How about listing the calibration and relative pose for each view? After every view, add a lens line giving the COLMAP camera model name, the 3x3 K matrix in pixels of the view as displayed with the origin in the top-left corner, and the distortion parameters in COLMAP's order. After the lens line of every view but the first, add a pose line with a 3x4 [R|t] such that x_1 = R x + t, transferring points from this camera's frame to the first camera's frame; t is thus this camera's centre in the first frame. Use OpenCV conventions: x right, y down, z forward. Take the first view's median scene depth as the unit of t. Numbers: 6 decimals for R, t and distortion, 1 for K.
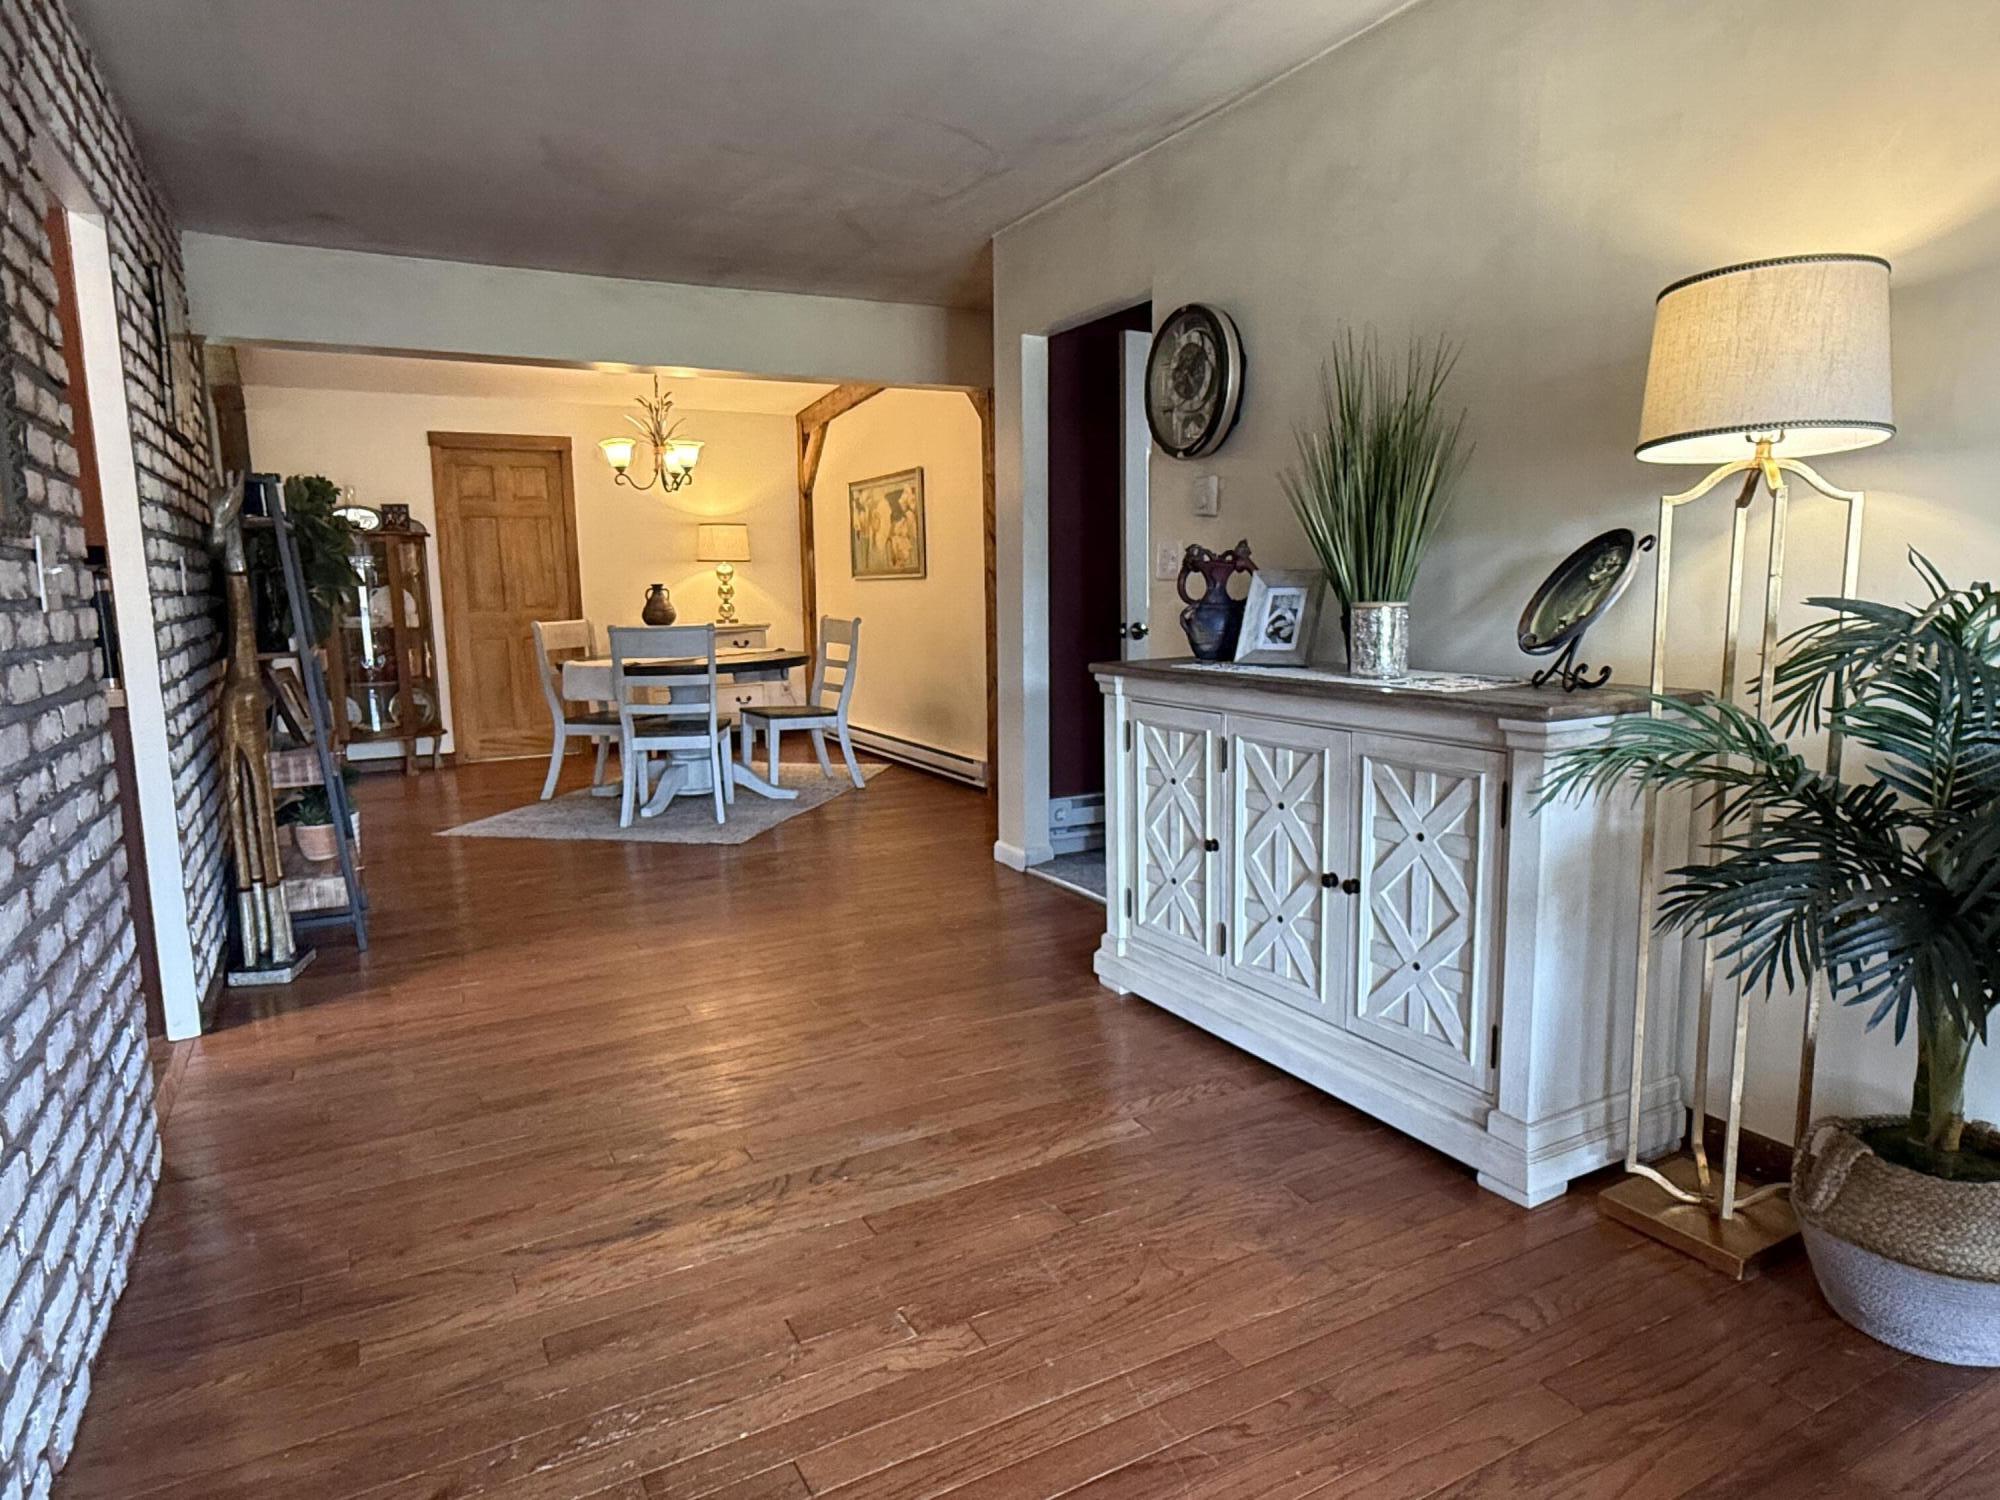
lens RADIAL K [[1210.2, 0, 1016.4], [0, 1210.2, 755.7], [0, 0, 1]] dist [0.003926, 0.005583]
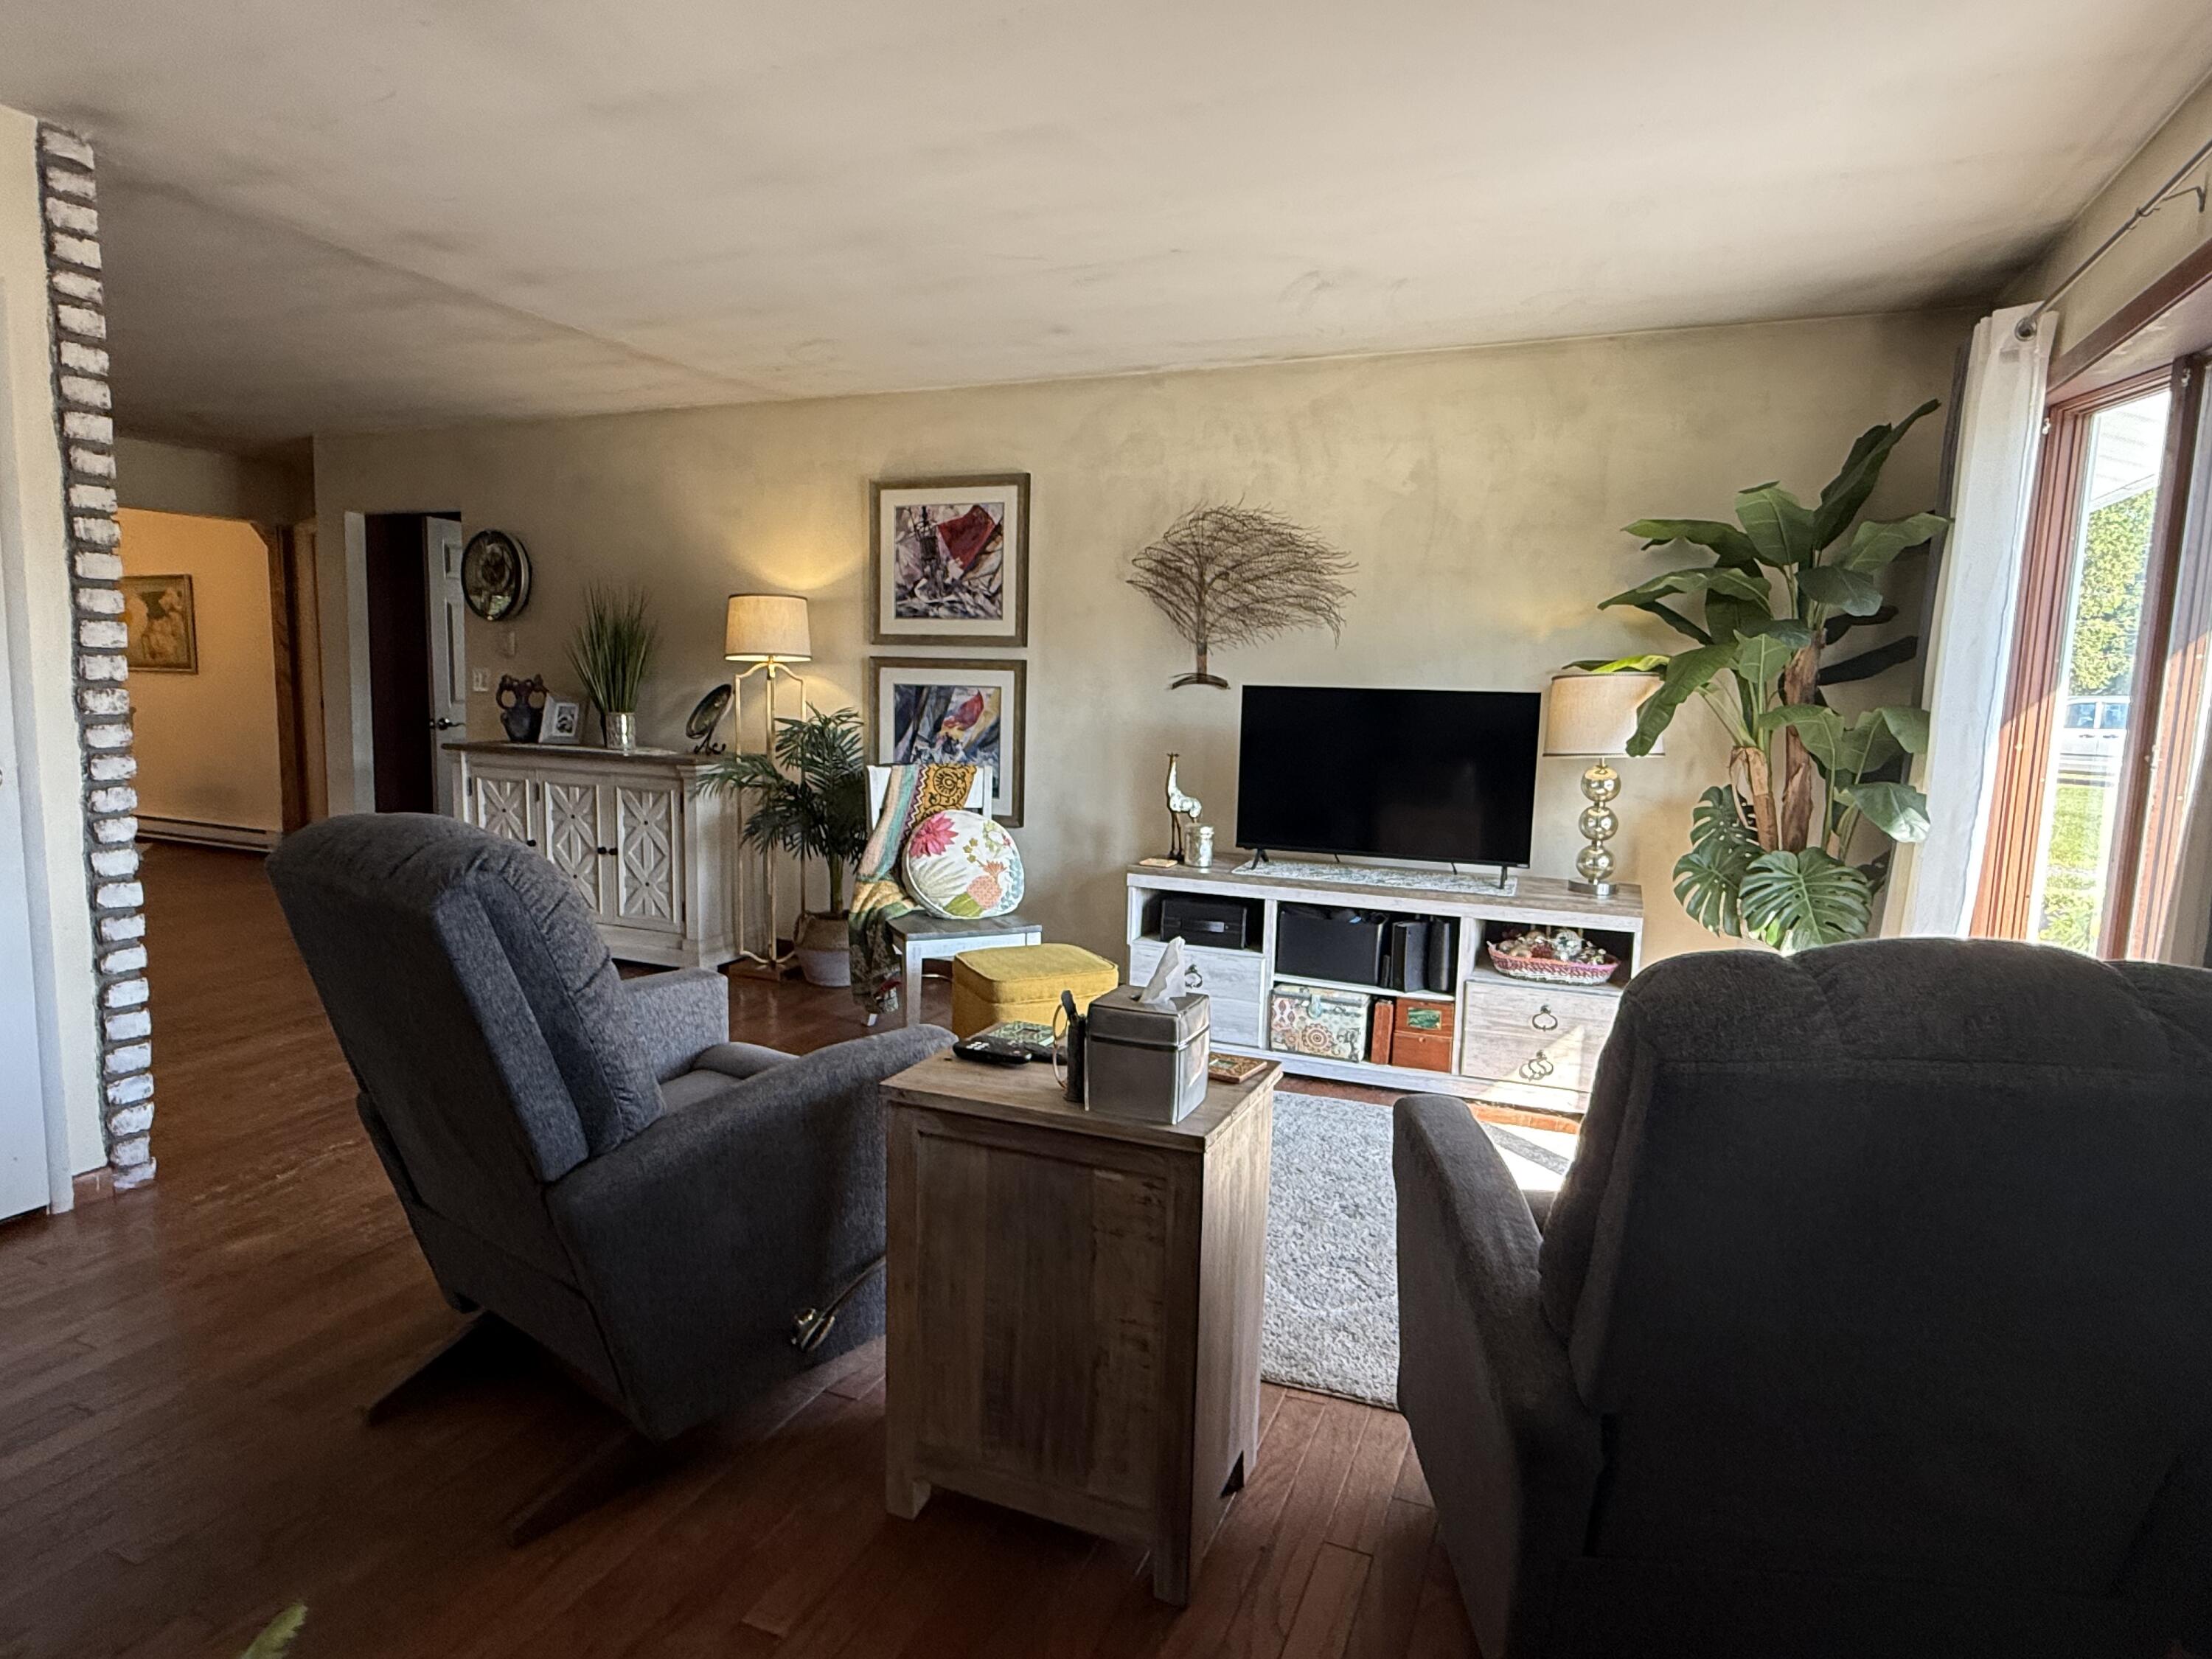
lens RADIAL K [[1223.9, 0, 1118.6], [0, 1223.9, 830.0], [0, 0, 1]] dist [-0.006114, -0.000104]
pose [[0.776068, -0.040312, 0.629360, -0.277950], [0.050971, 0.998700, 0.001116, 0.087171], [-0.628586, 0.031213, 0.777113, -0.883392]]
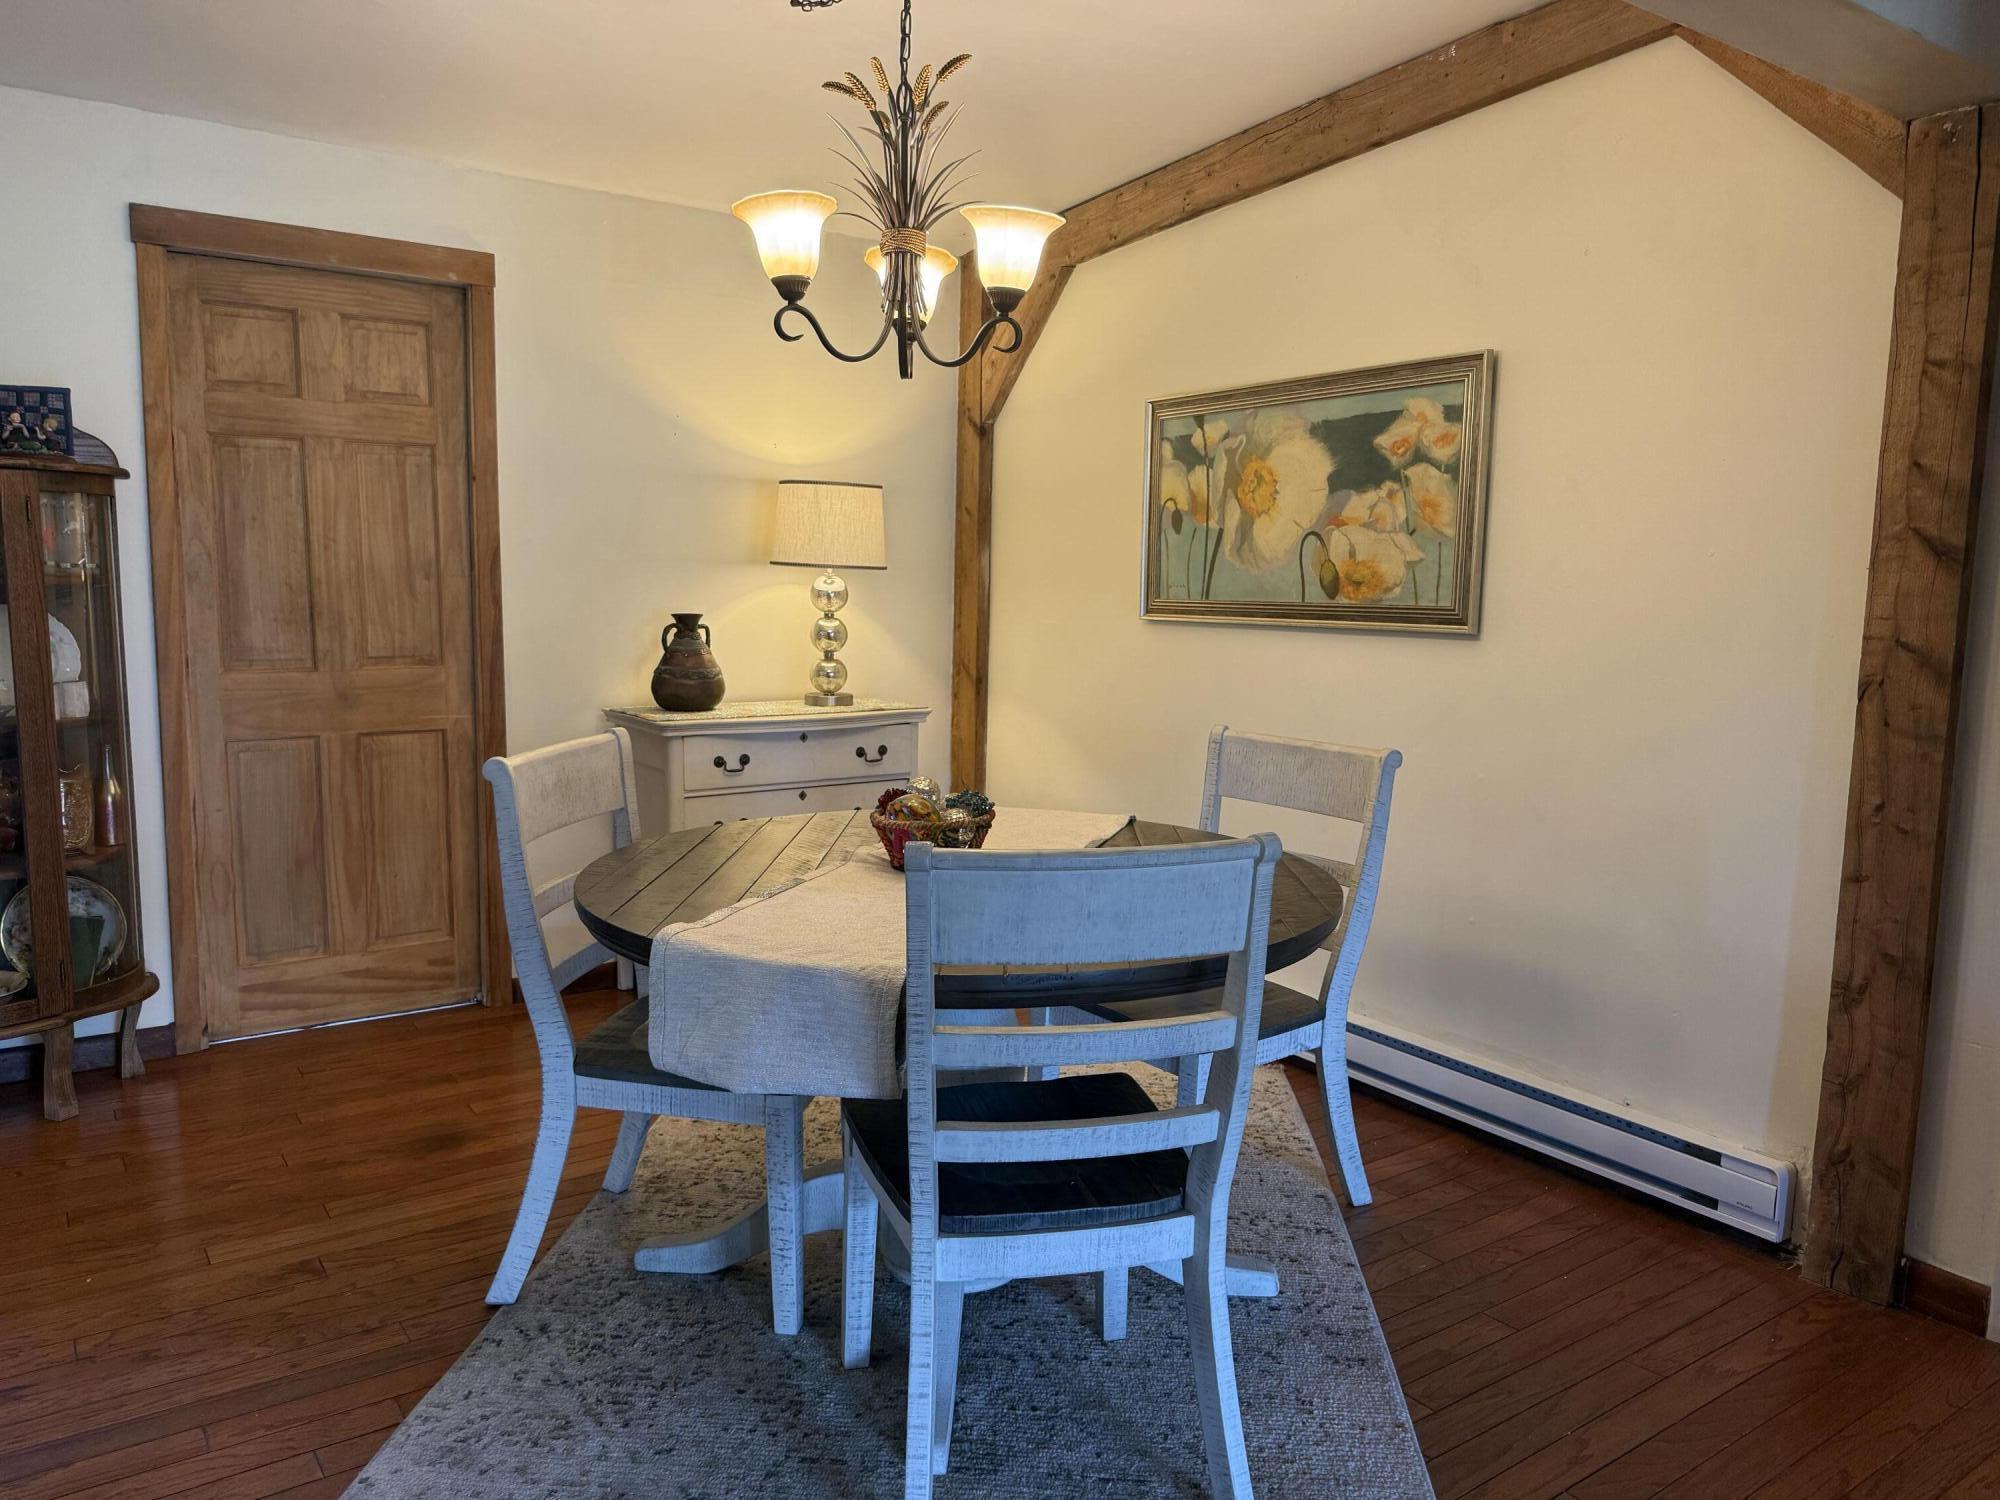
lens RADIAL K [[1403.3, 0, 993.3], [0, 1403.3, 757.6], [0, 0, 1]] dist [0.029235, -0.033781]
pose [[0.992299, 0.020440, 0.122164, -0.614014], [-0.018579, 0.999694, -0.016356, -0.209441], [-0.122461, 0.013961, 0.992375, 1.216212]]
